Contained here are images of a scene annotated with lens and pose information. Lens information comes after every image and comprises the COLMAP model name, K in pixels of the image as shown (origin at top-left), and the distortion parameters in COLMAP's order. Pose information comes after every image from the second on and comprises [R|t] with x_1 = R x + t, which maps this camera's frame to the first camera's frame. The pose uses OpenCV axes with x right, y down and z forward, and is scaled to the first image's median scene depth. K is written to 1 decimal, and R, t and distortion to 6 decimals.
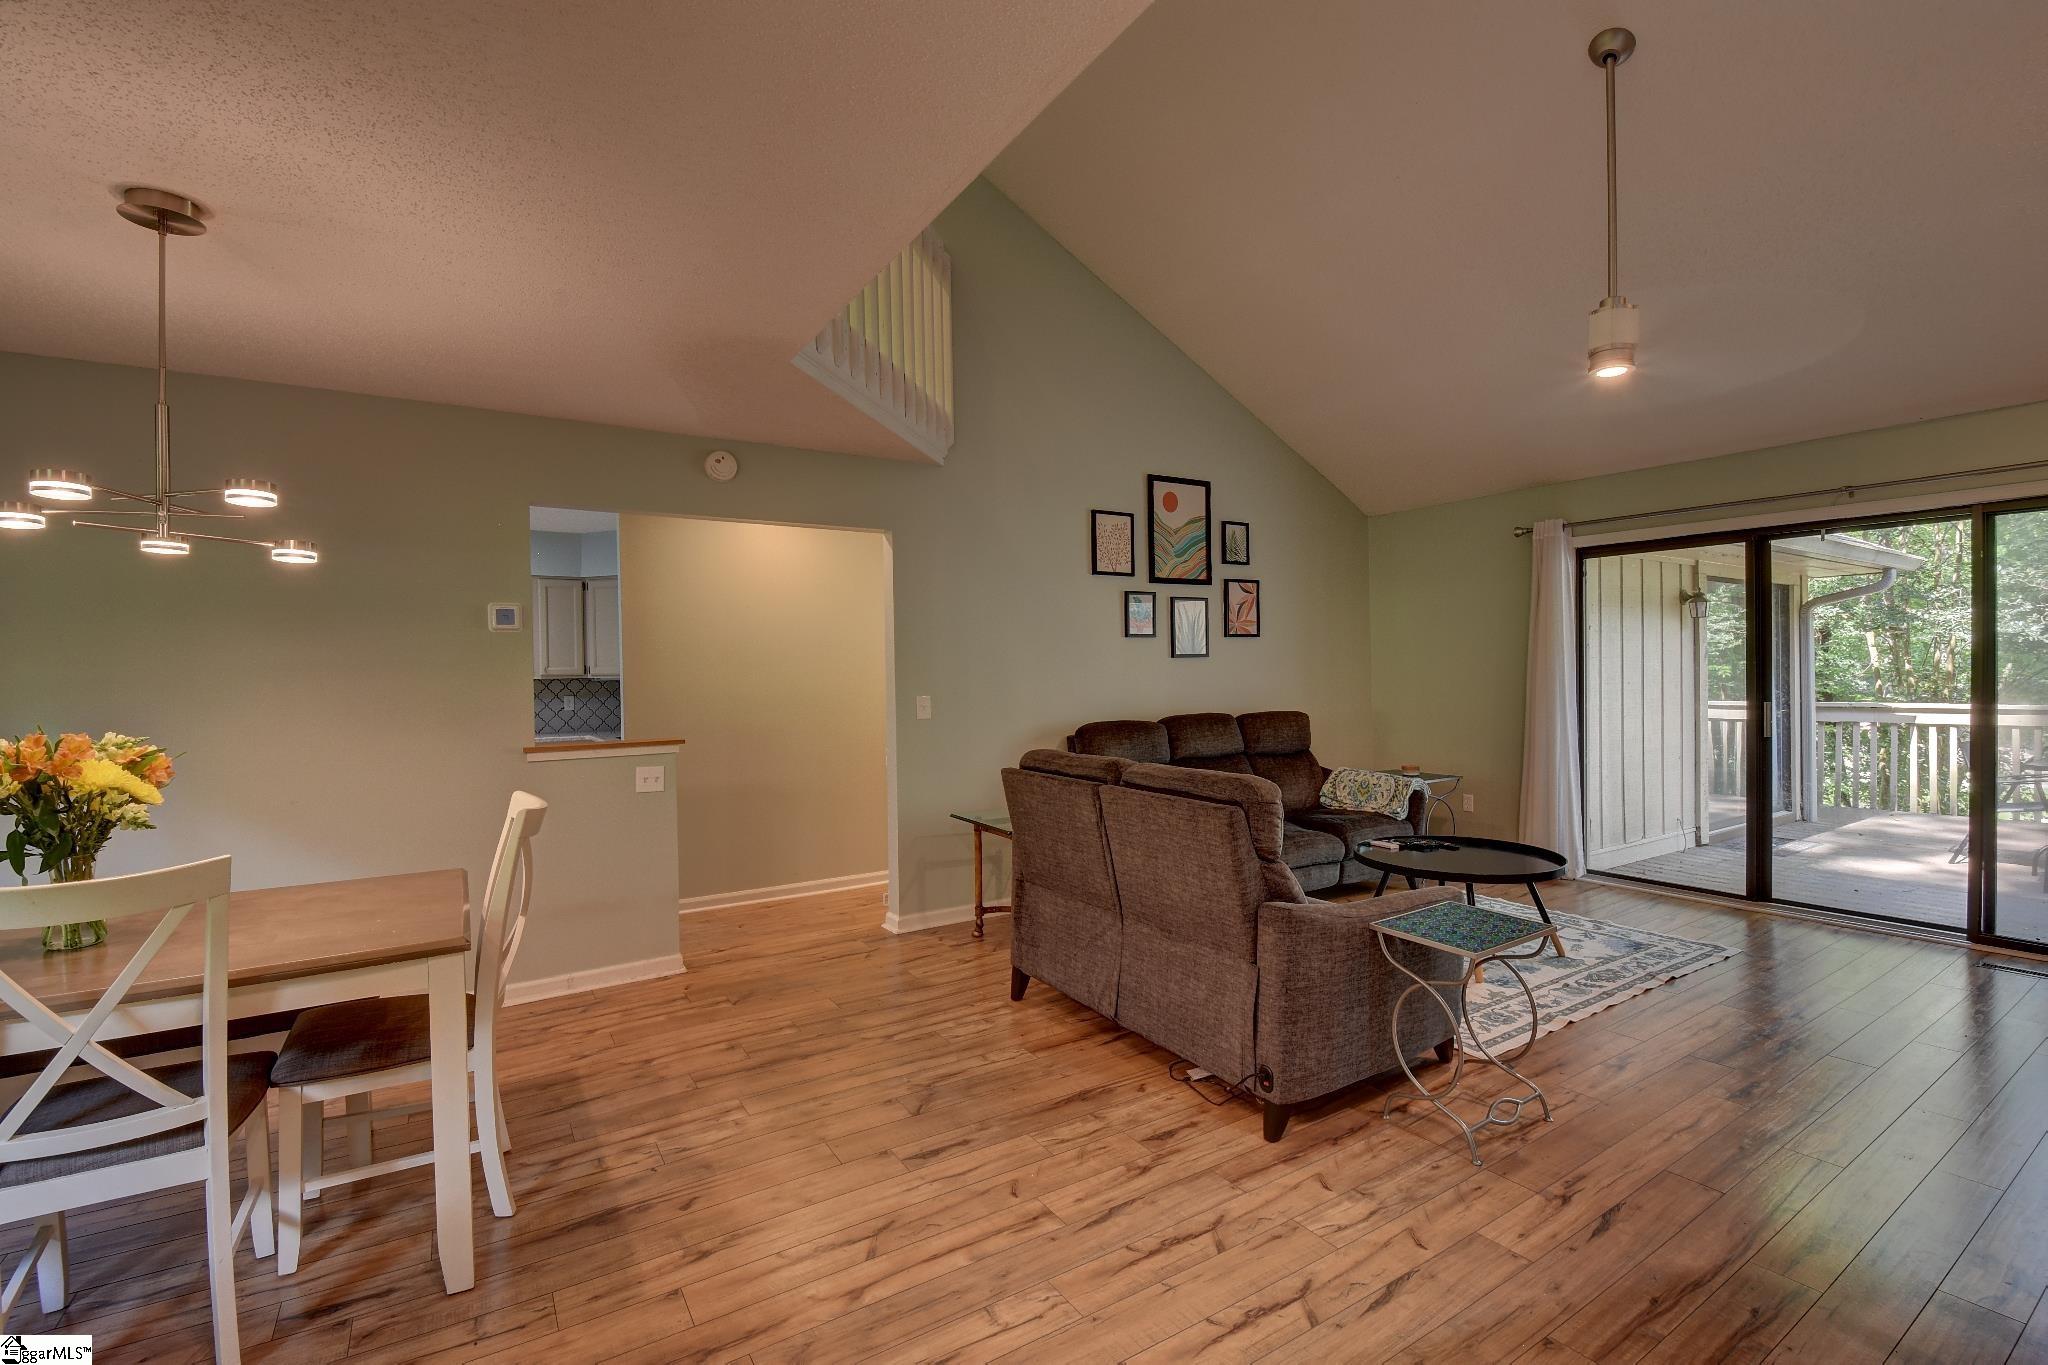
lens RADIAL K [[900.3, 0, 1026.5], [0, 900.3, 681.6], [0, 0, 1]] dist [-0.003747, -0.010315]
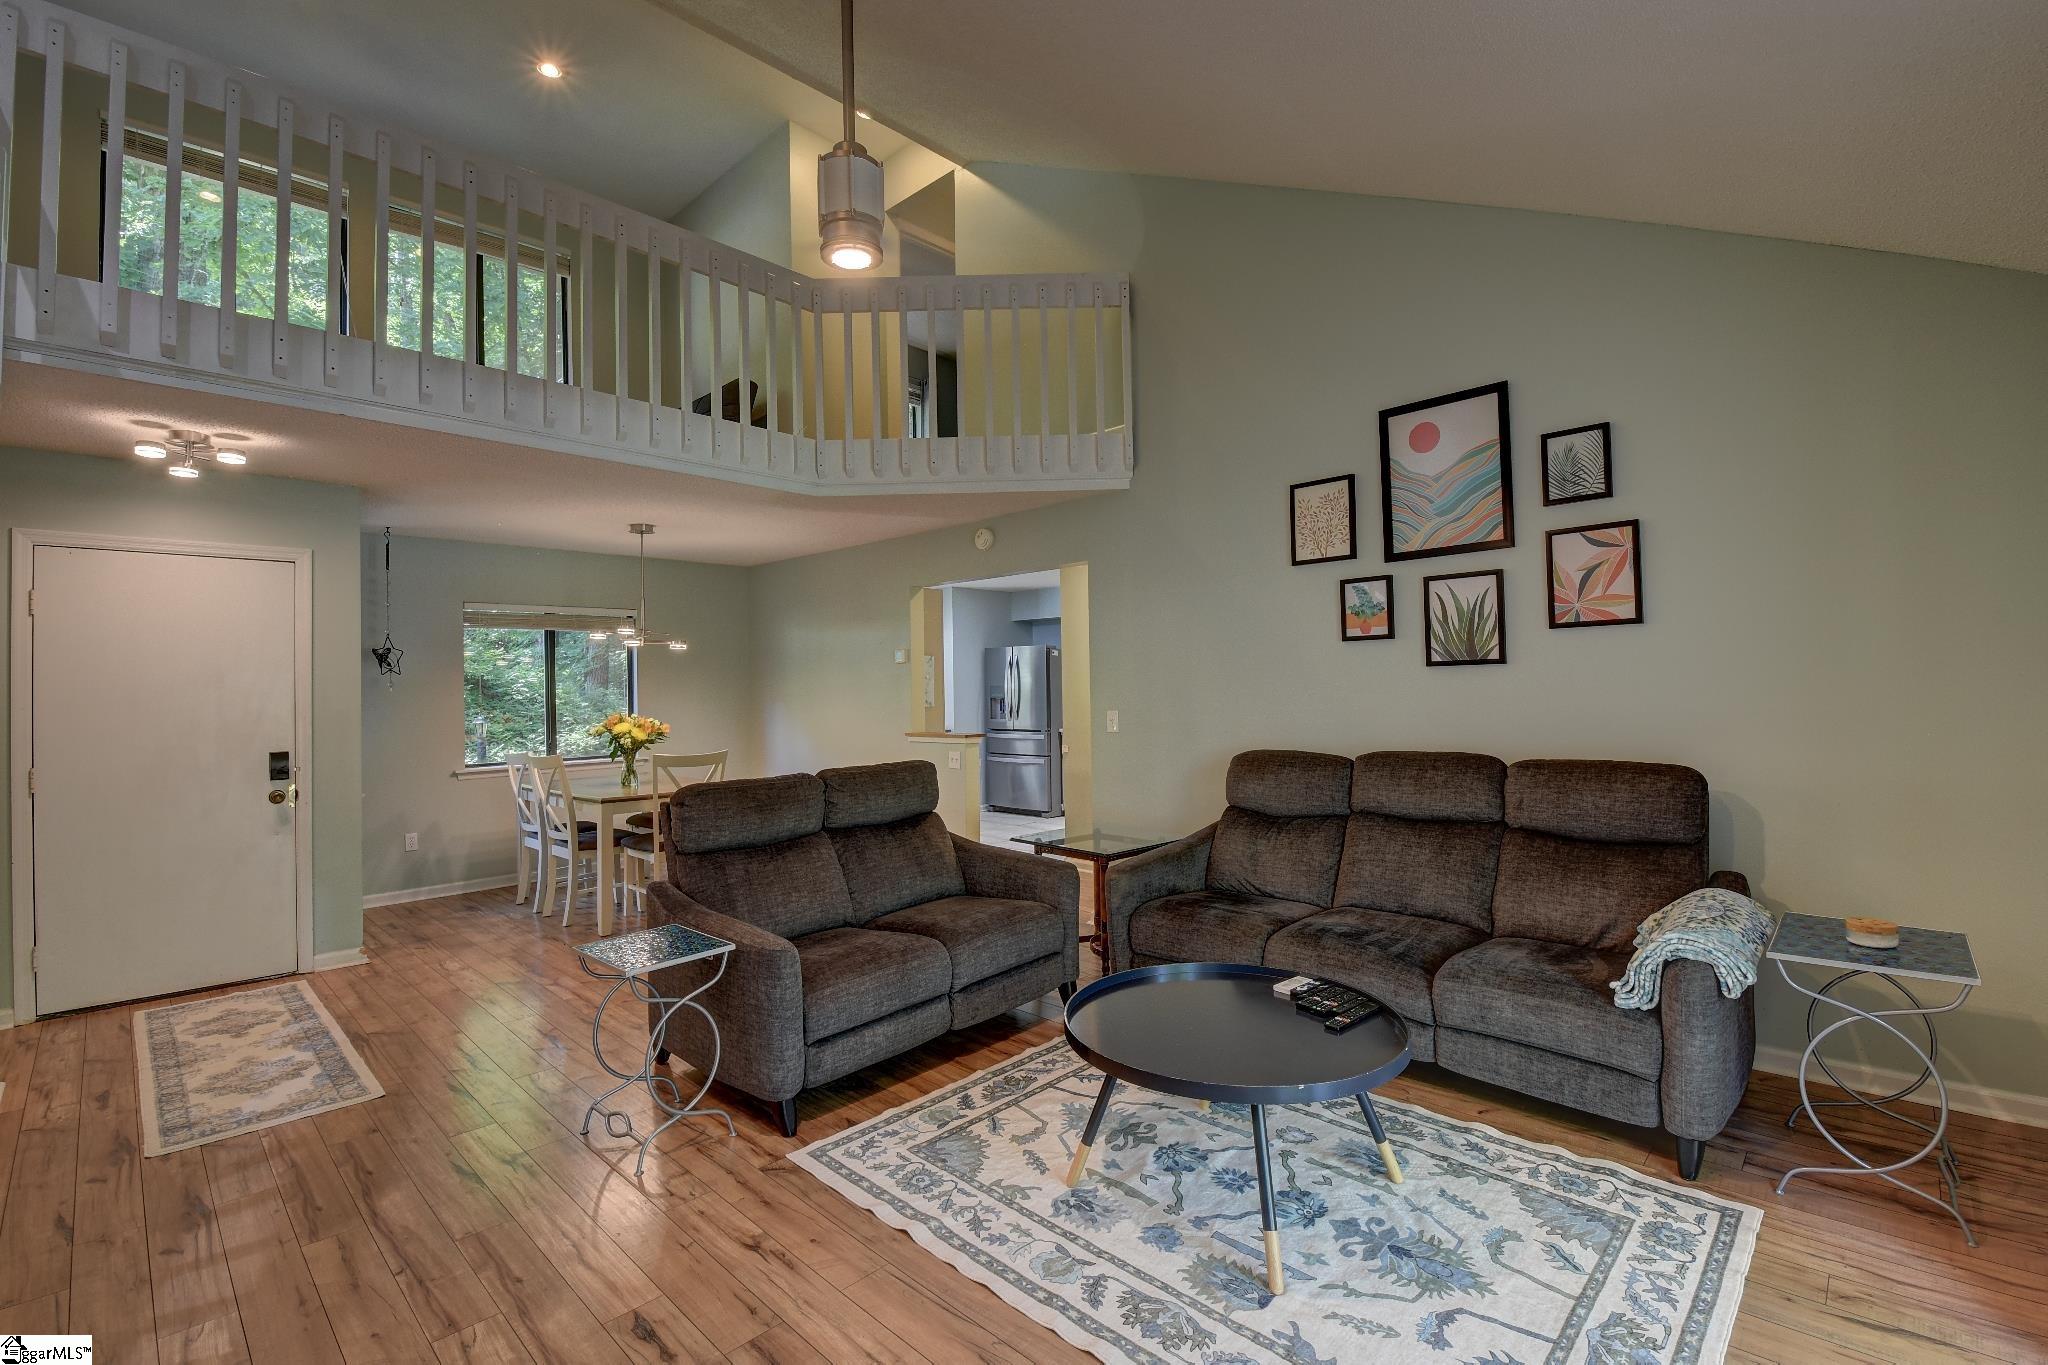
lens RADIAL K [[900.3, 0, 1031.0], [0, 900.3, 678.1], [0, 0, 1]] dist [-0.003747, -0.010315]
pose [[0.238117, -0.000643, -0.971236, 1.054133], [0.006729, 0.999977, 0.000988, -0.028727], [0.971213, -0.006771, 0.238116, 0.769522]]
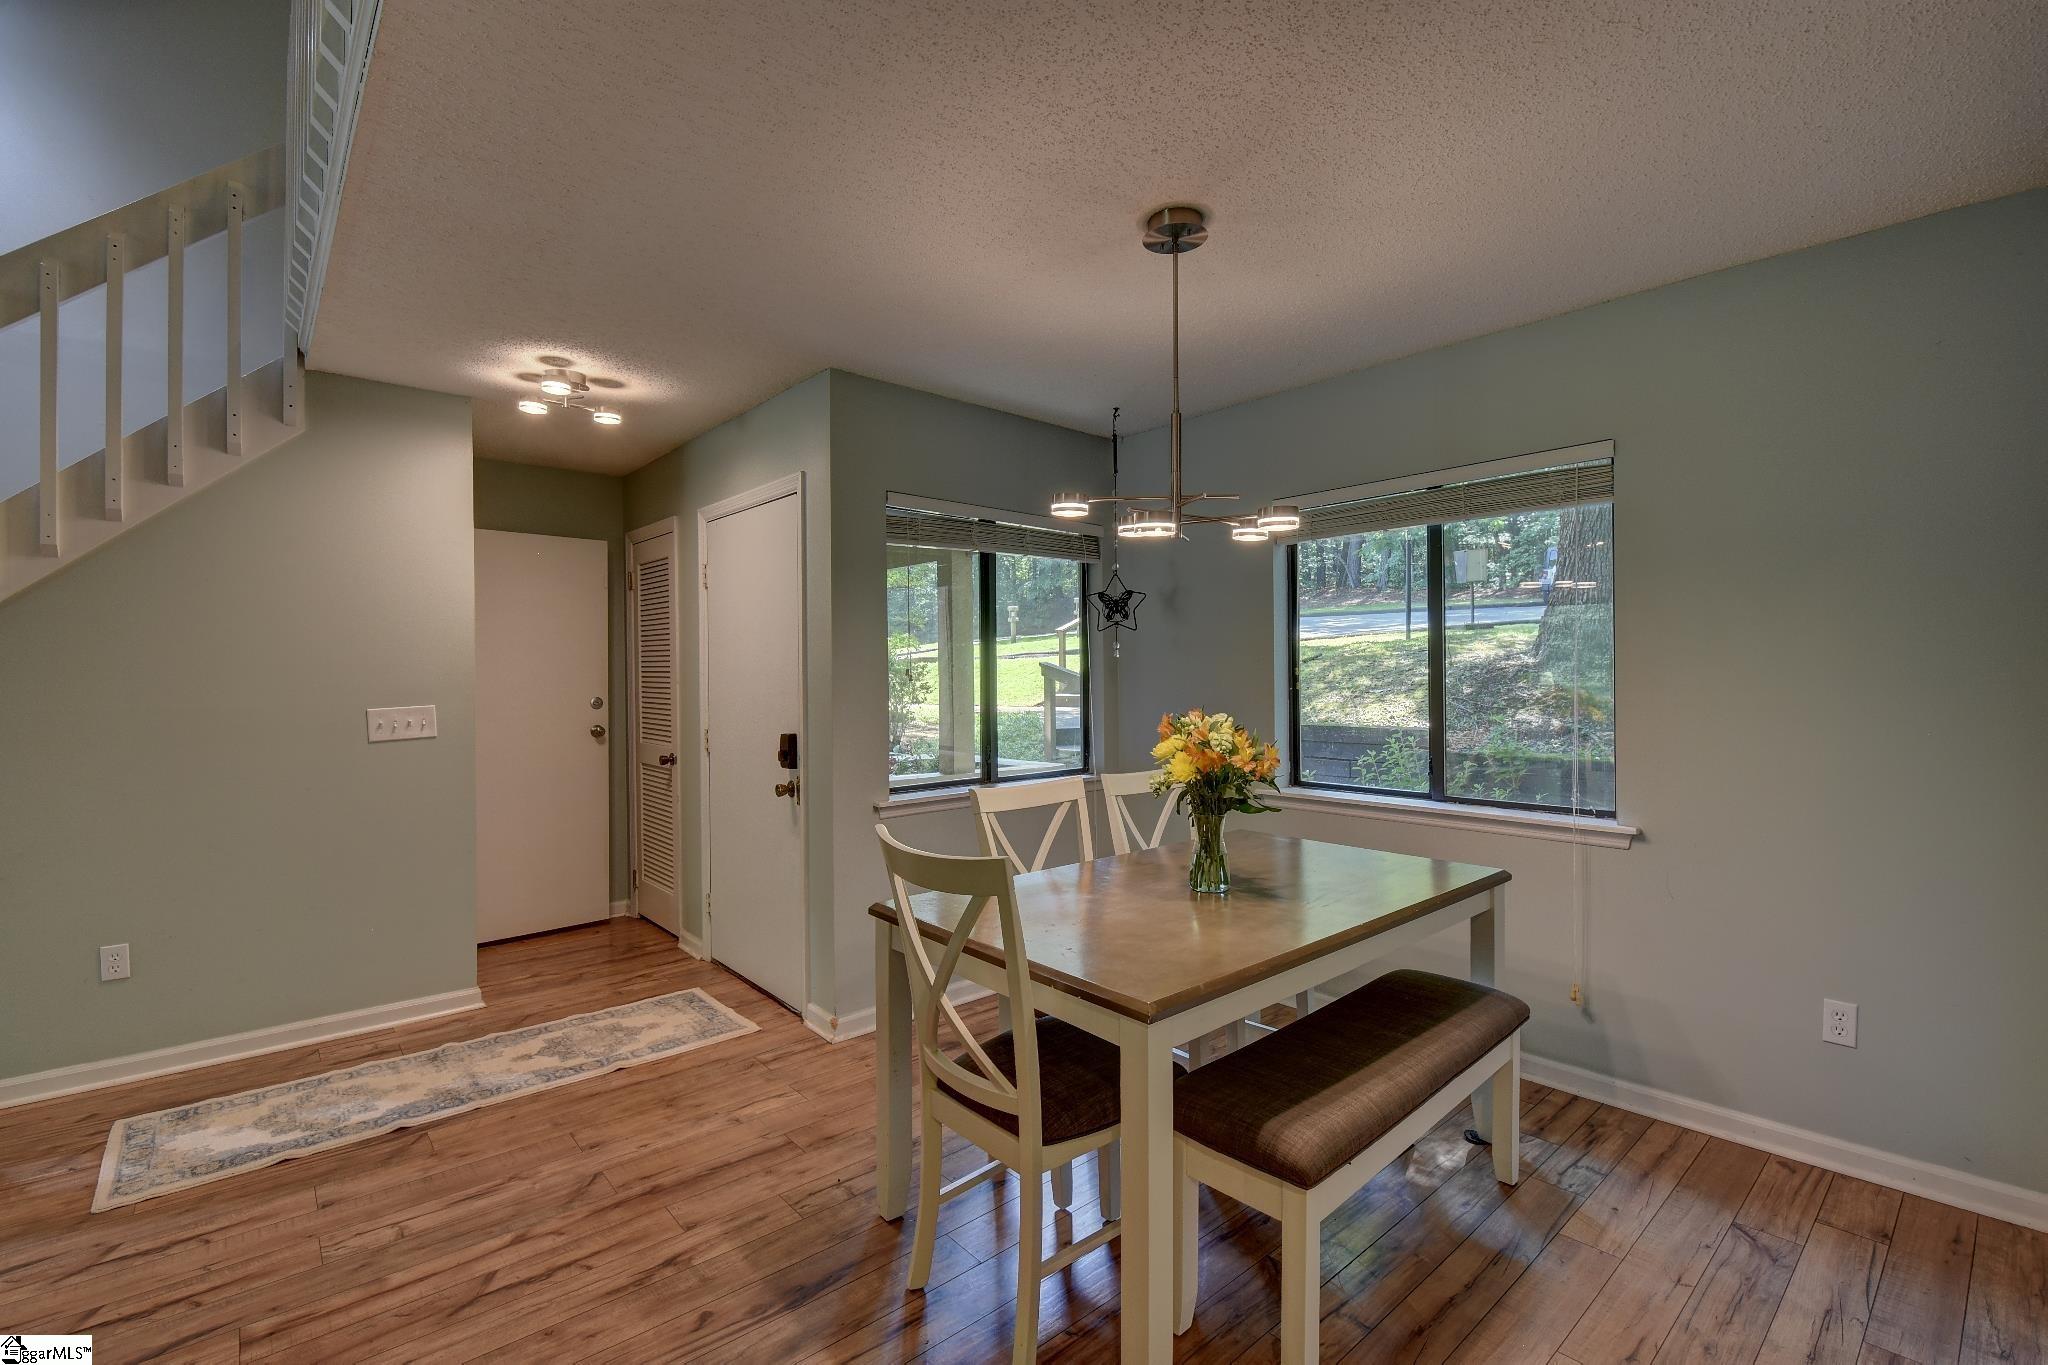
lens RADIAL K [[900.3, 0, 1024.9], [0, 900.3, 680.5], [0, 0, 1]] dist [-0.003747, -0.010315]
pose [[-0.987989, 0.023694, -0.152694, -0.312880], [0.020890, 0.999583, 0.019940, -0.008220], [0.153102, 0.016510, -0.988072, 1.036441]]
